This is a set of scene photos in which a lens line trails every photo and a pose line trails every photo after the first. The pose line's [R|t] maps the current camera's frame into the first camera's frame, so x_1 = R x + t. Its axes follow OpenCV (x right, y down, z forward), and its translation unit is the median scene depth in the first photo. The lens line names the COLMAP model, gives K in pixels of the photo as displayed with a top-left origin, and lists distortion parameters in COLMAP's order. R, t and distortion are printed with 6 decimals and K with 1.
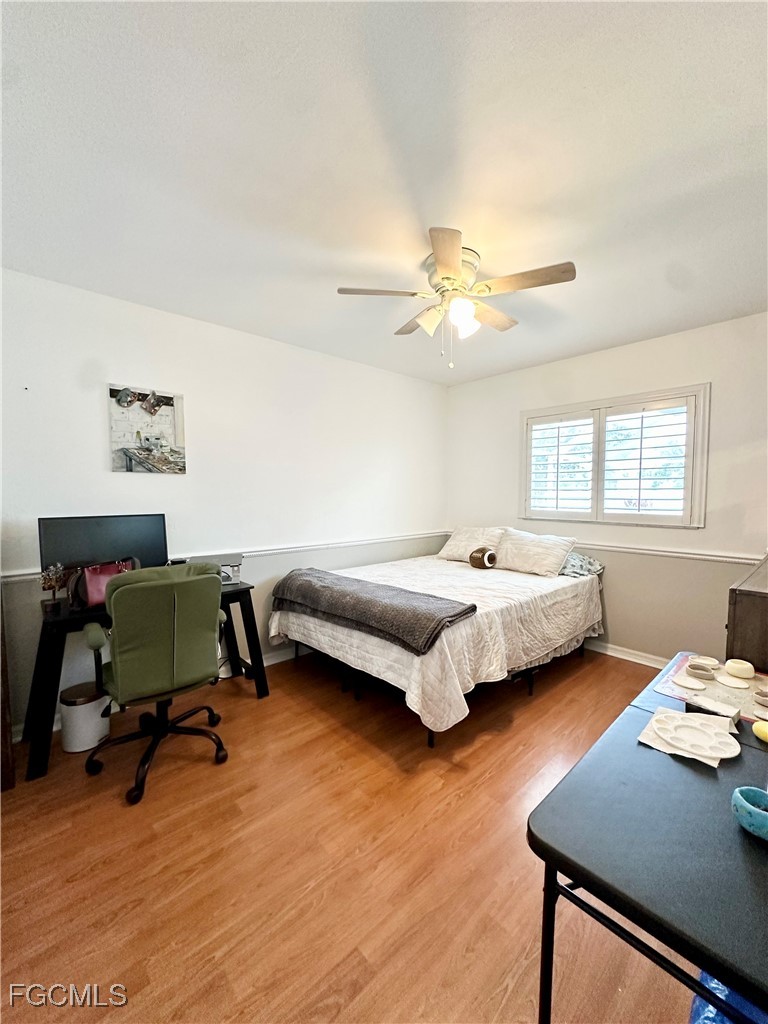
lens RADIAL K [[410.8, 0, 386.2], [0, 410.8, 513.9], [0, 0, 1]] dist [-0.002010, -0.000208]
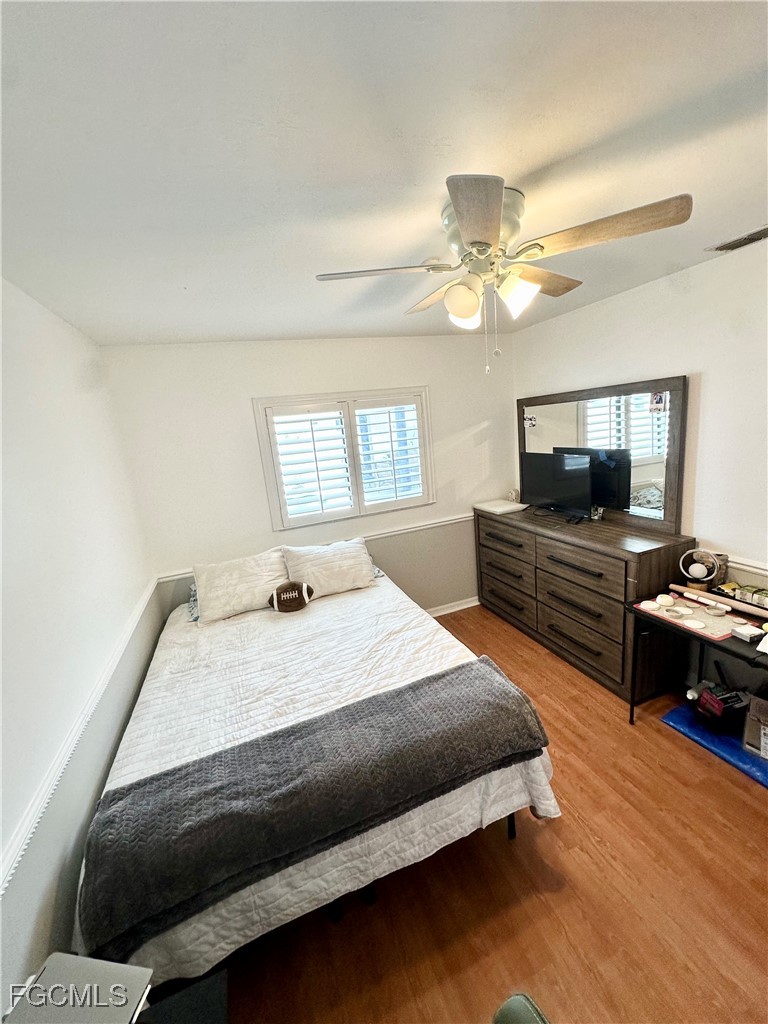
lens RADIAL K [[410.8, 0, 381.7], [0, 410.8, 512.5], [0, 0, 1]] dist [-0.002010, -0.000208]
pose [[0.377478, -0.233382, 0.896127, -0.373942], [0.147988, 0.970486, 0.190411, -0.175287], [-0.914117, 0.060740, 0.400875, 0.553579]]
